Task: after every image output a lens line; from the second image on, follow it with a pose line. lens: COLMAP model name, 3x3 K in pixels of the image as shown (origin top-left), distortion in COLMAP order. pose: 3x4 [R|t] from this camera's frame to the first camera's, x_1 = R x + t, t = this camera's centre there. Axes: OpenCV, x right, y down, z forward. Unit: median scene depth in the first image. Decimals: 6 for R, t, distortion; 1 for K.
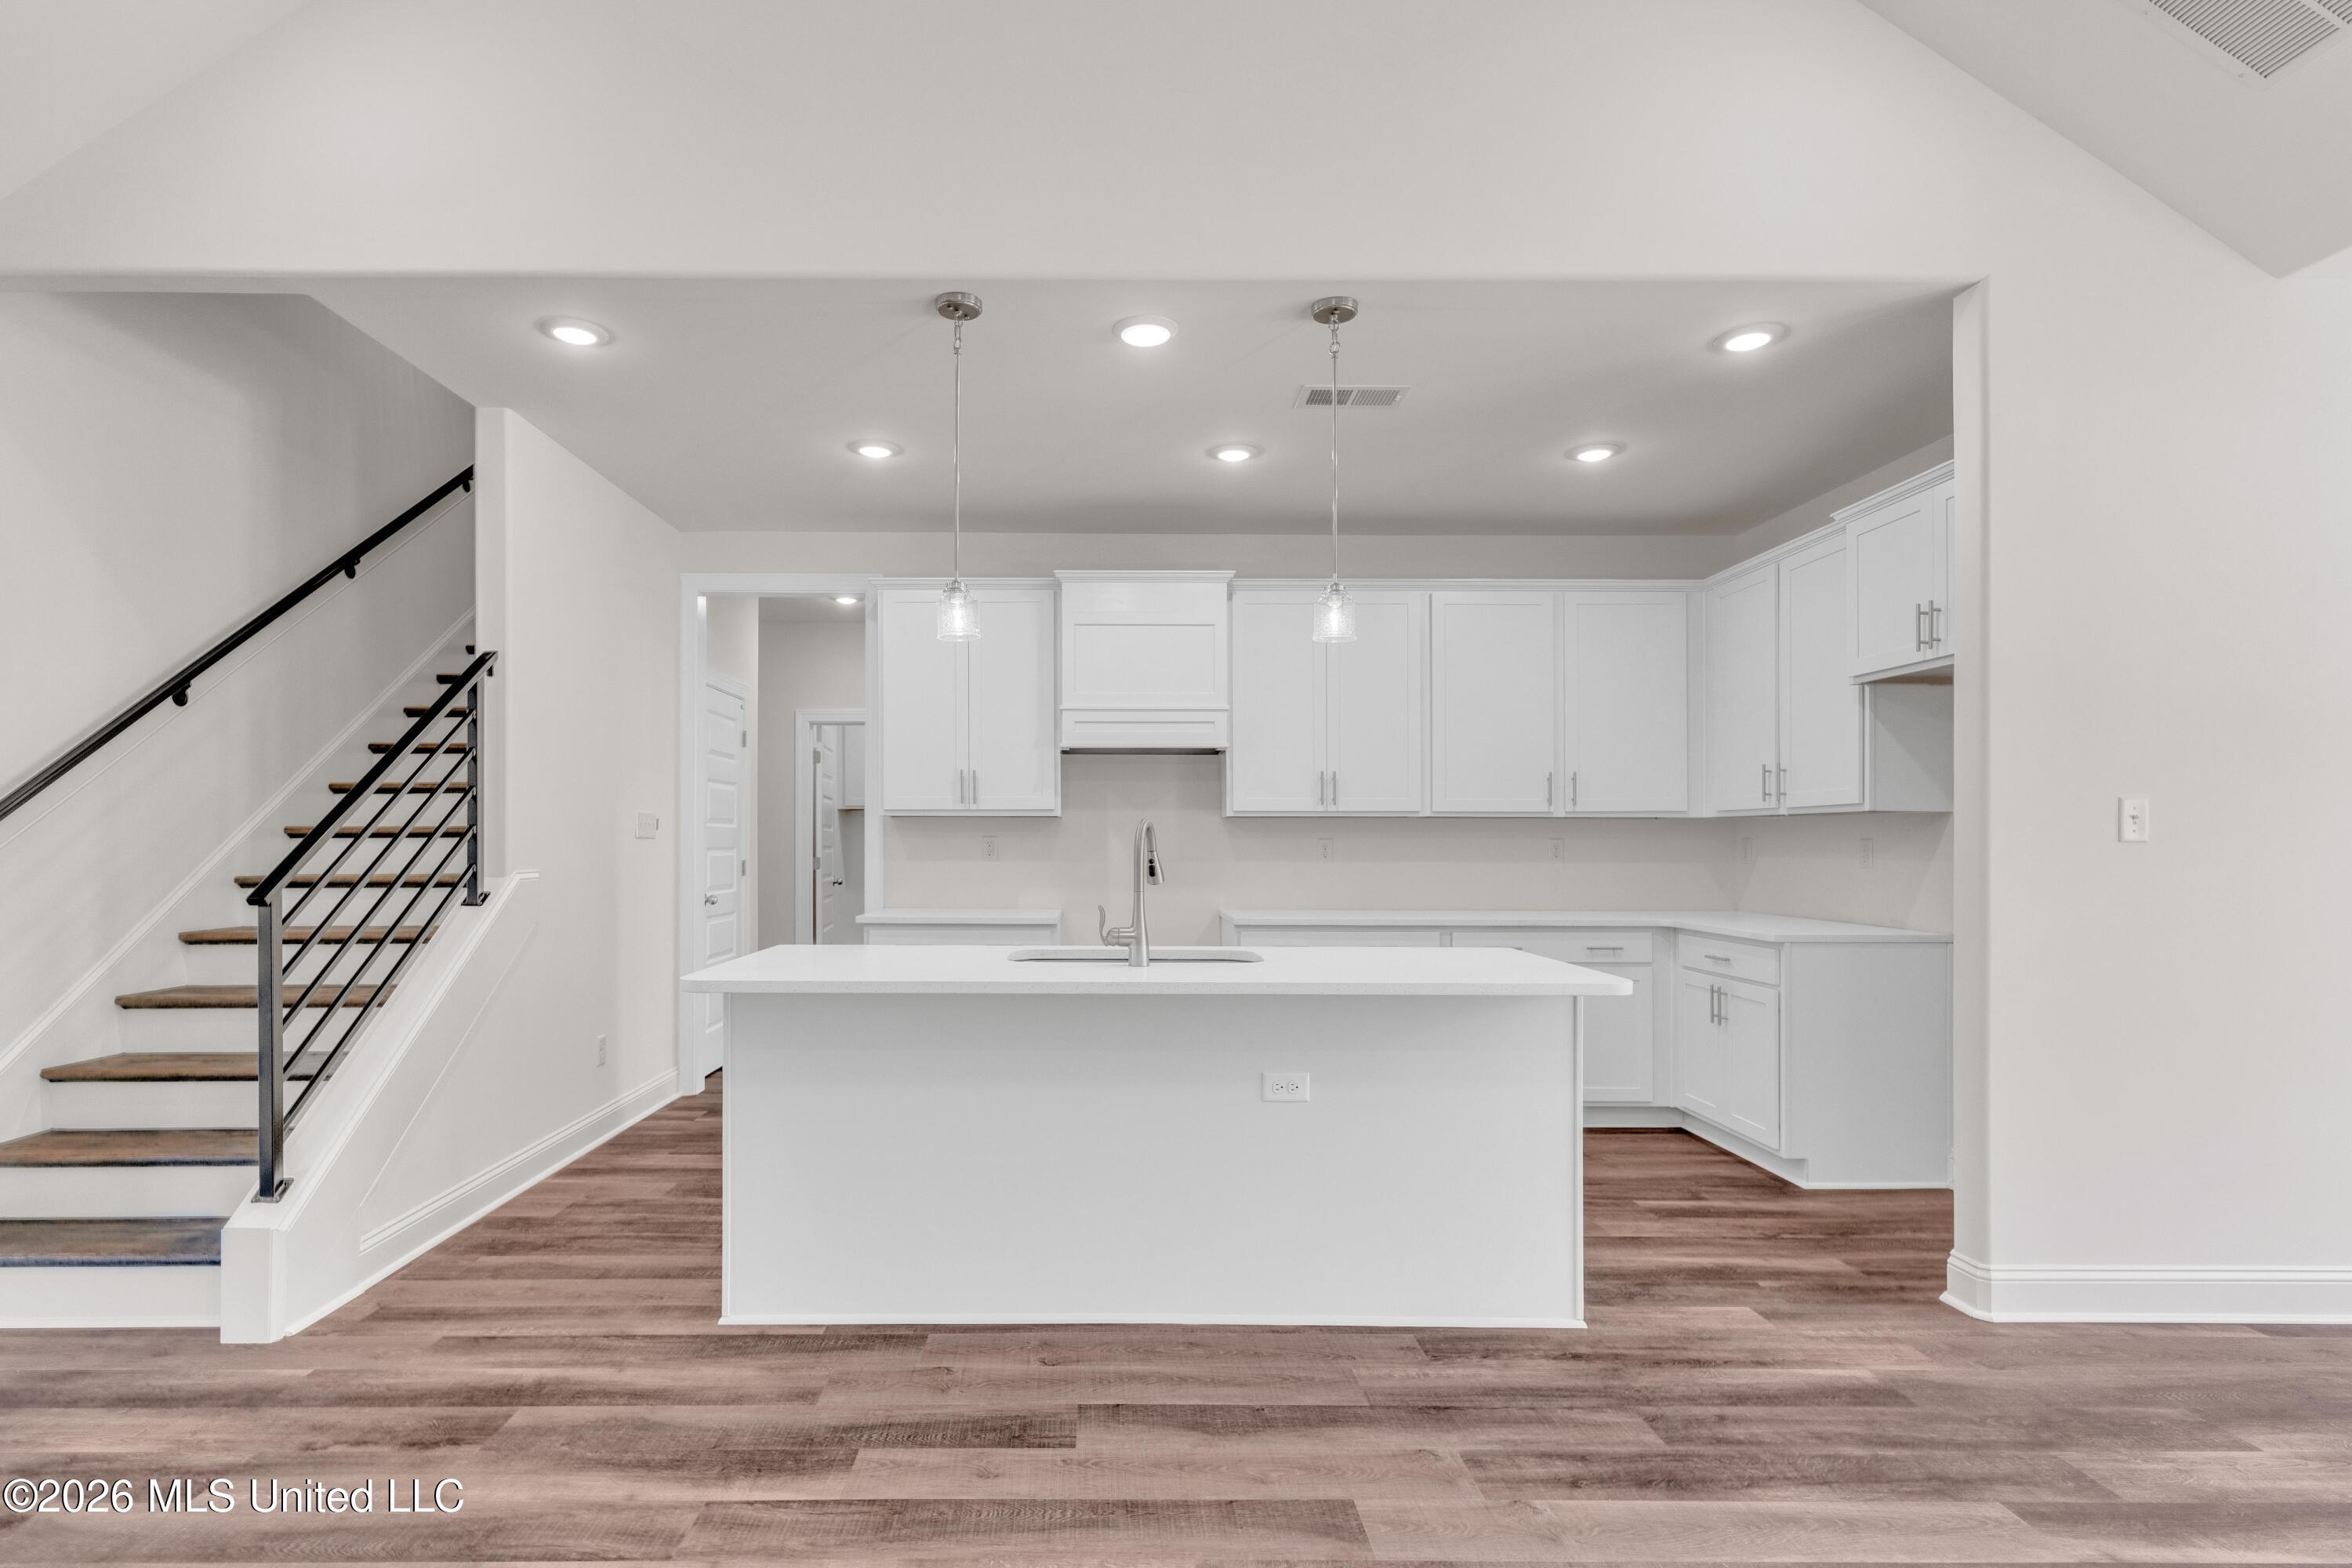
lens RADIAL K [[1191.0, 0, 1167.9], [0, 1191.0, 834.6], [0, 0, 1]] dist [0.041904, -0.000865]
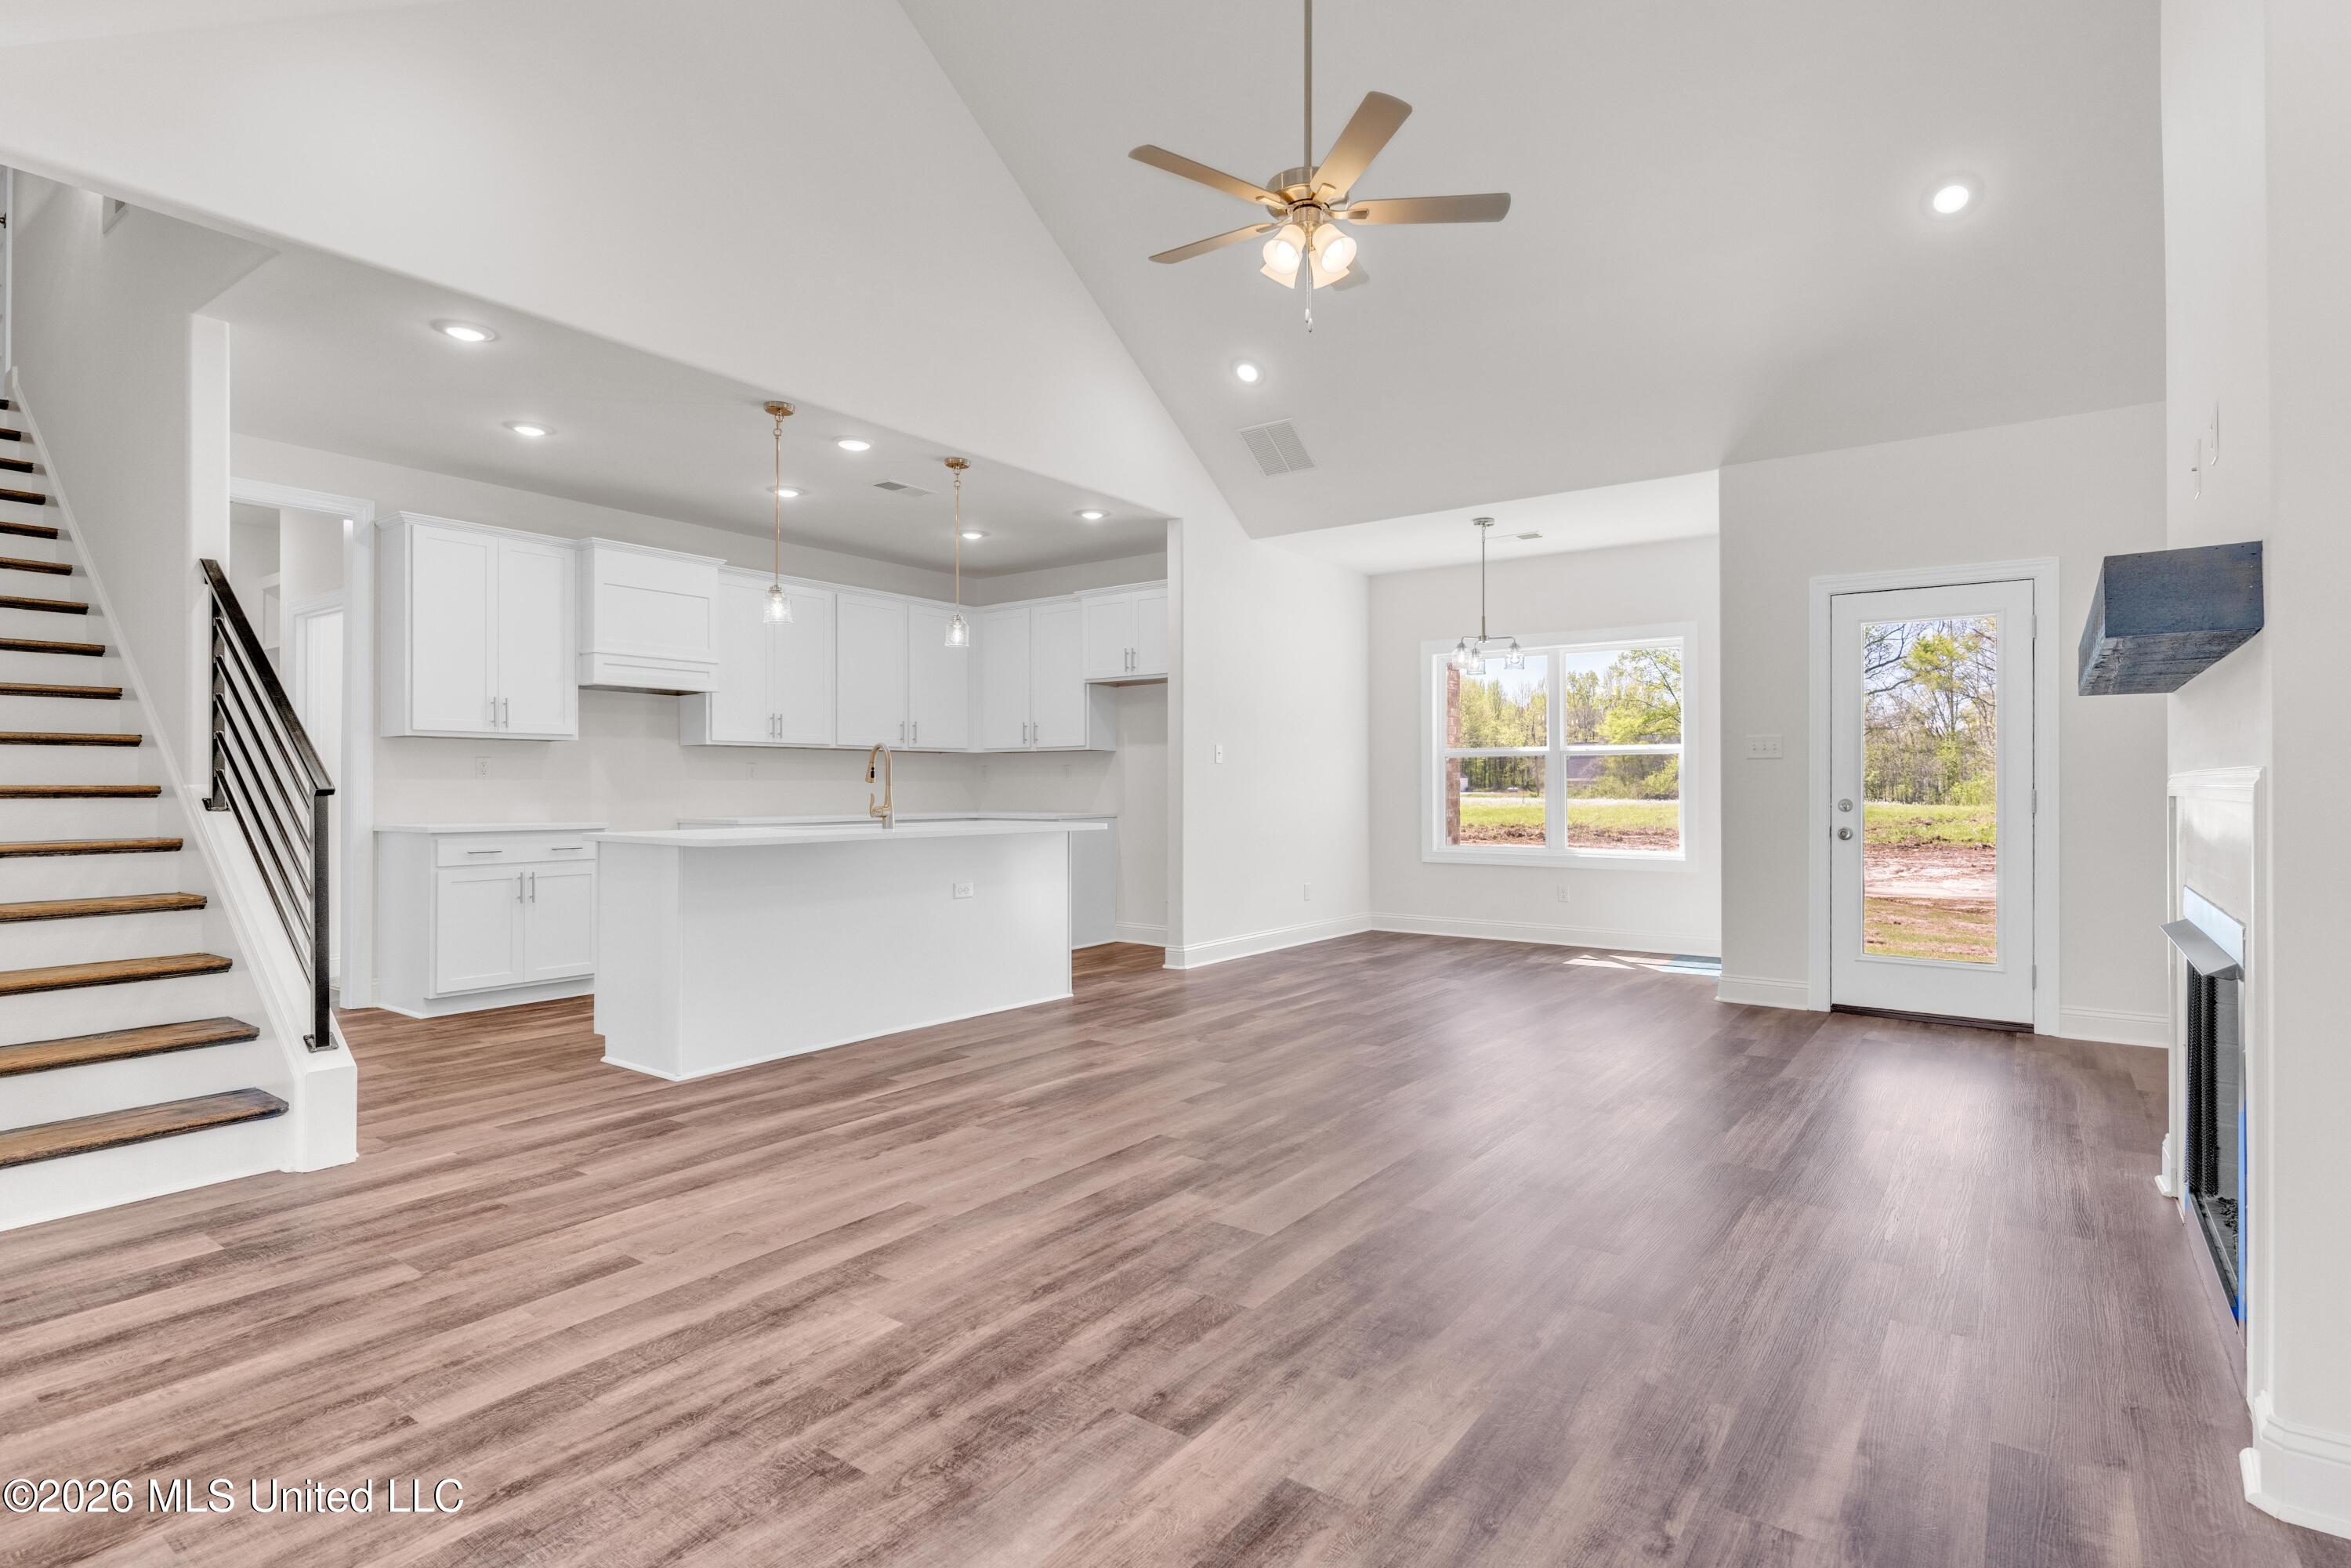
lens RADIAL K [[1190.5, 0, 1167.4], [0, 1190.5, 834.5], [0, 0, 1]] dist [0.041904, -0.000865]
pose [[0.619311, -0.033594, 0.784426, -0.790930], [-0.005849, 0.998859, 0.047396, 0.023162], [-0.785124, -0.033941, 0.618408, -0.265422]]
